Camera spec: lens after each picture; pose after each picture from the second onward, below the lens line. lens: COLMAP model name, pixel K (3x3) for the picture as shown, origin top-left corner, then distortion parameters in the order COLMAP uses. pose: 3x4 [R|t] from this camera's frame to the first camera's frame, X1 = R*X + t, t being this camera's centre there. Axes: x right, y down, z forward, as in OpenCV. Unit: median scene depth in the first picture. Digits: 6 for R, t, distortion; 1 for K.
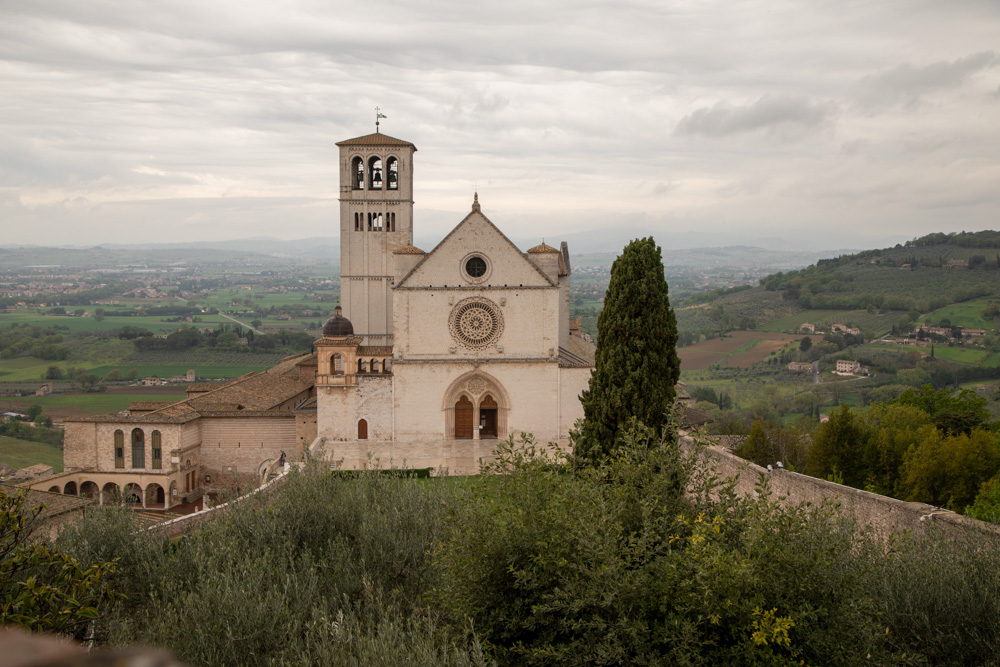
lens RADIAL K [[1123.7, 0, 500.0], [0, 1123.7, 333.5], [0, 0, 1]] dist [-0.013040, -0.006061]
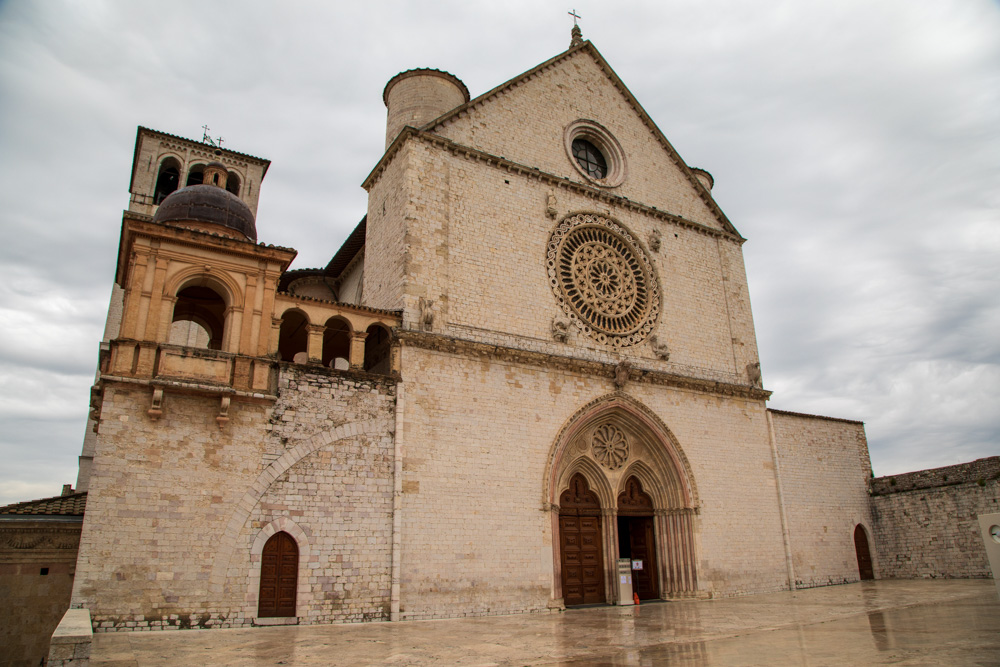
lens RADIAL K [[684.0, 0, 500.0], [0, 684.0, 333.5], [0, 0, 1]] dist [-0.119731, 0.062554]
pose [[0.869145, 0.152113, 0.470583, -0.157603], [0.064998, 0.908137, -0.413597, 0.101118], [-0.490268, 0.390062, 0.779416, 0.843693]]
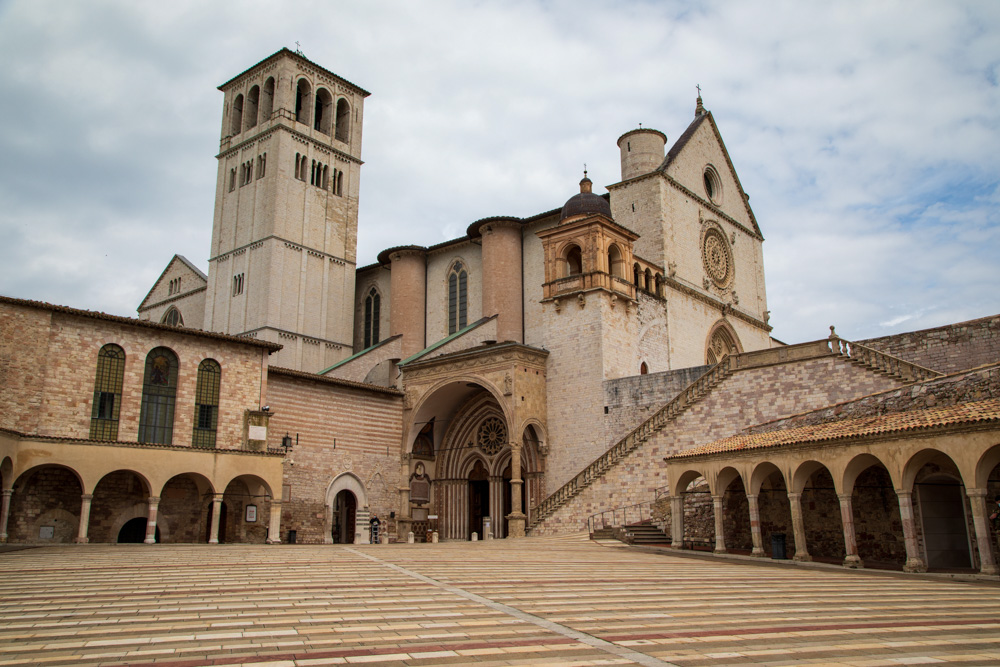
lens RADIAL K [[872.5, 0, 500.0], [0, 872.5, 333.5], [0, 0, 1]] dist [-0.014694, 0.006147]
pose [[0.647033, 0.185735, 0.739494, -0.510816], [0.071213, 0.950915, -0.301146, 0.194147], [-0.759129, 0.247513, 0.602047, 0.781500]]
